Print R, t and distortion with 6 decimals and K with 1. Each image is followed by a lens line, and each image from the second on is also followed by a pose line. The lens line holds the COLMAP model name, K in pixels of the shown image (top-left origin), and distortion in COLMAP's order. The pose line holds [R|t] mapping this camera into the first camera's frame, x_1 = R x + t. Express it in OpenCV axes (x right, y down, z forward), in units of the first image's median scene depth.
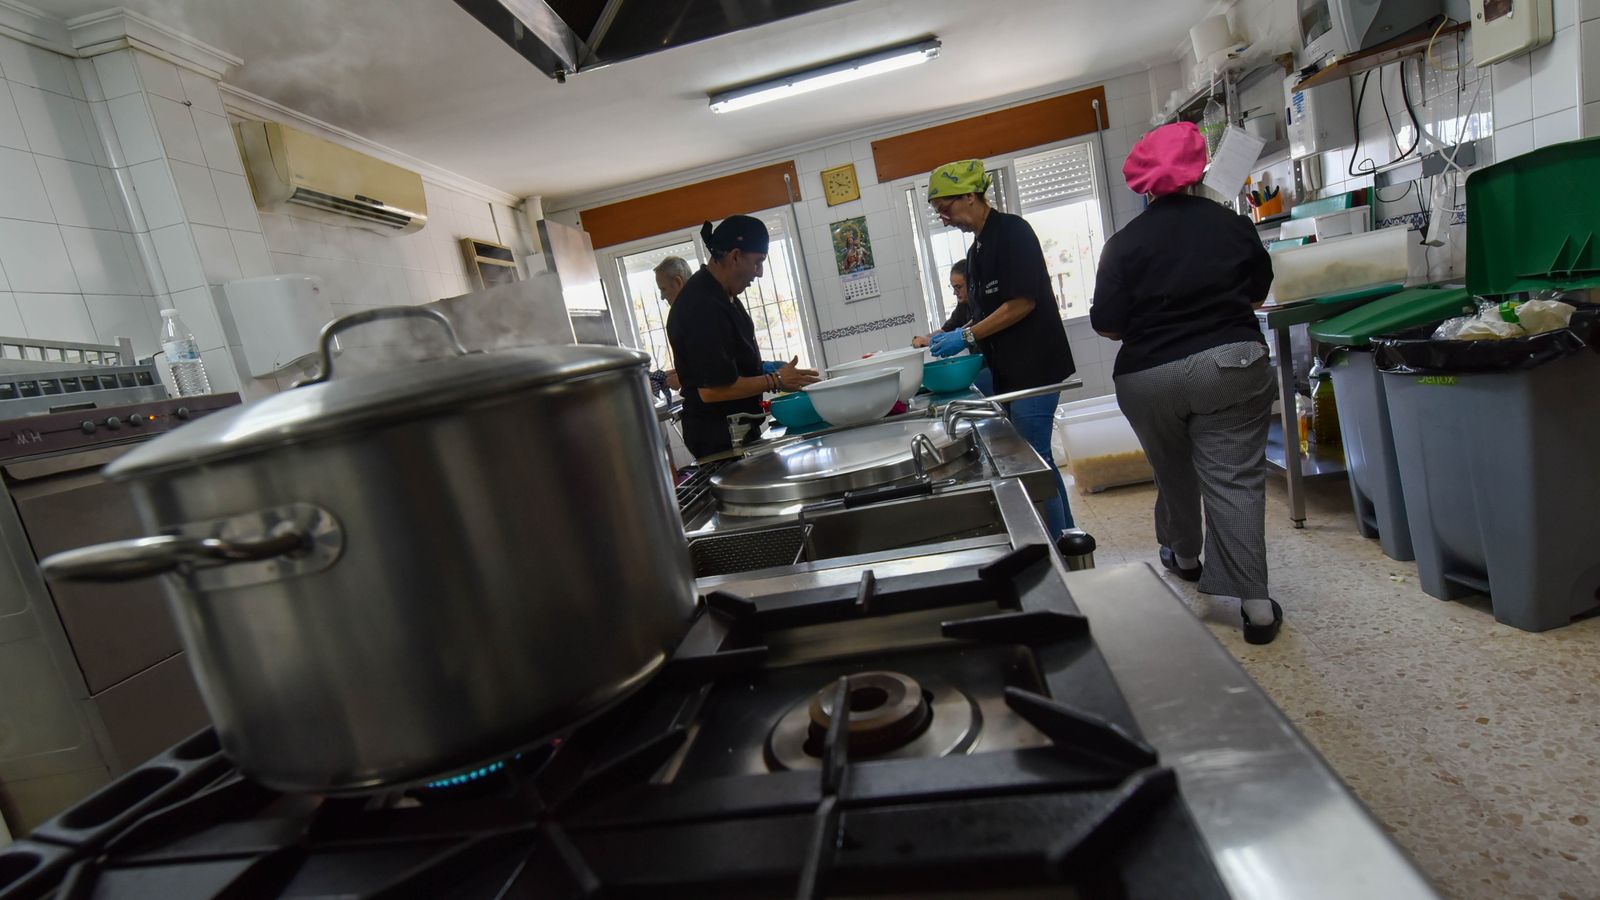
lens RADIAL K [[632.1, 0, 800.0], [0, 632.1, 450.0], [0, 0, 1]] dist [-0.007342, -0.000063]
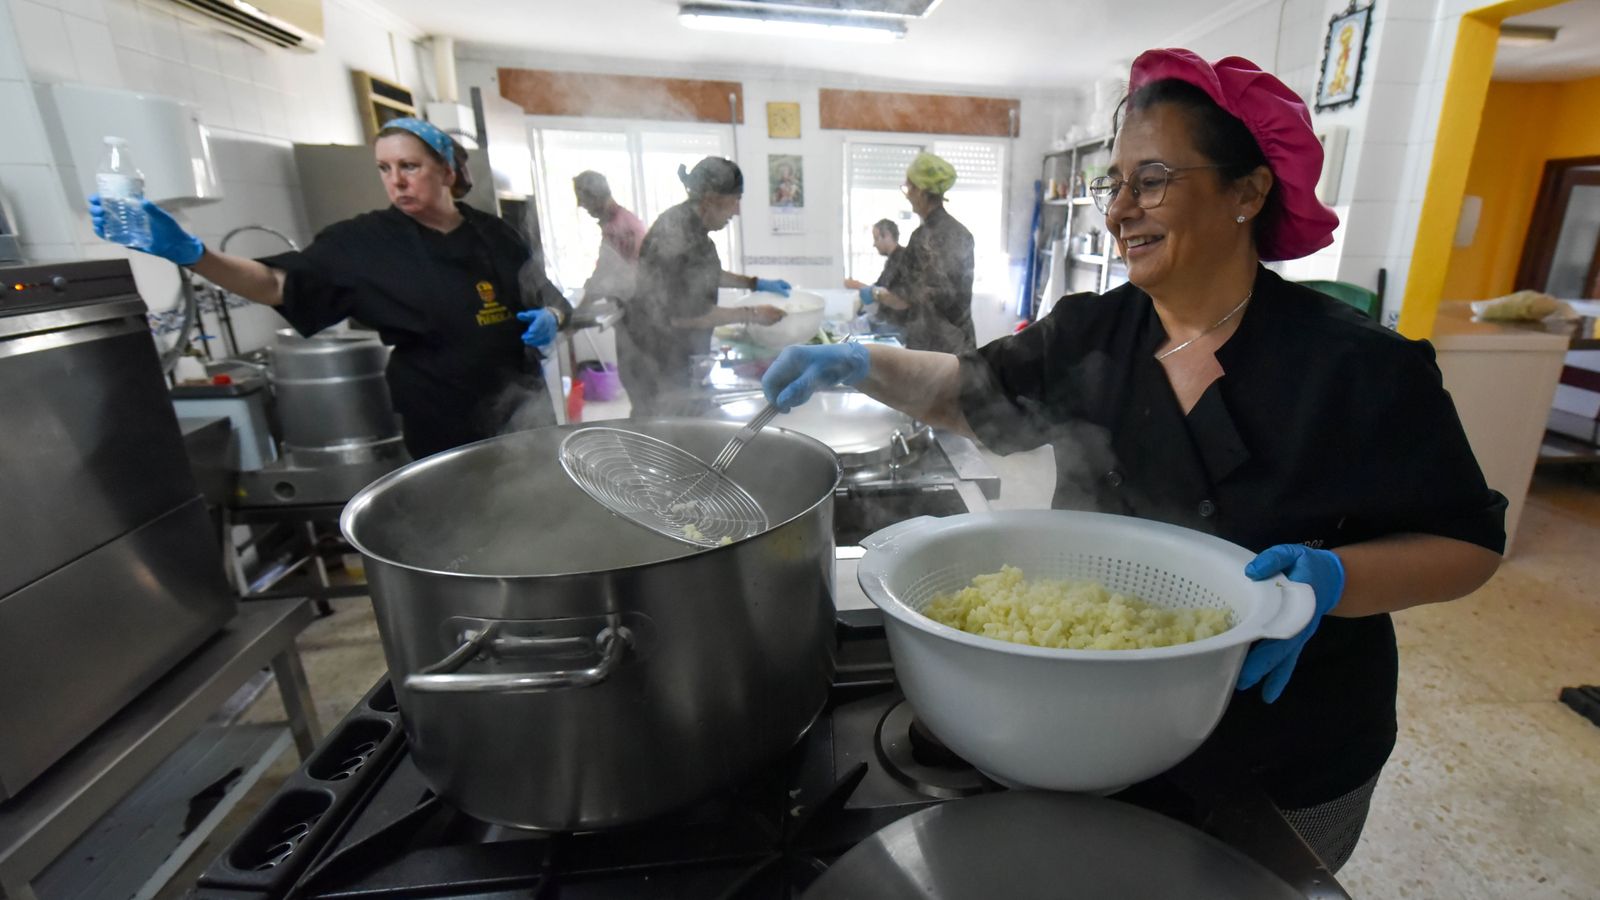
lens RADIAL K [[632.1, 0, 800.0], [0, 632.1, 450.0], [0, 0, 1]] dist [-0.007342, -0.000063]
pose [[0.975558, 0.123803, 0.181547, -0.031947], [-0.147052, 0.981734, 0.120719, -0.010242], [-0.163286, -0.144465, 0.975944, -0.110581]]
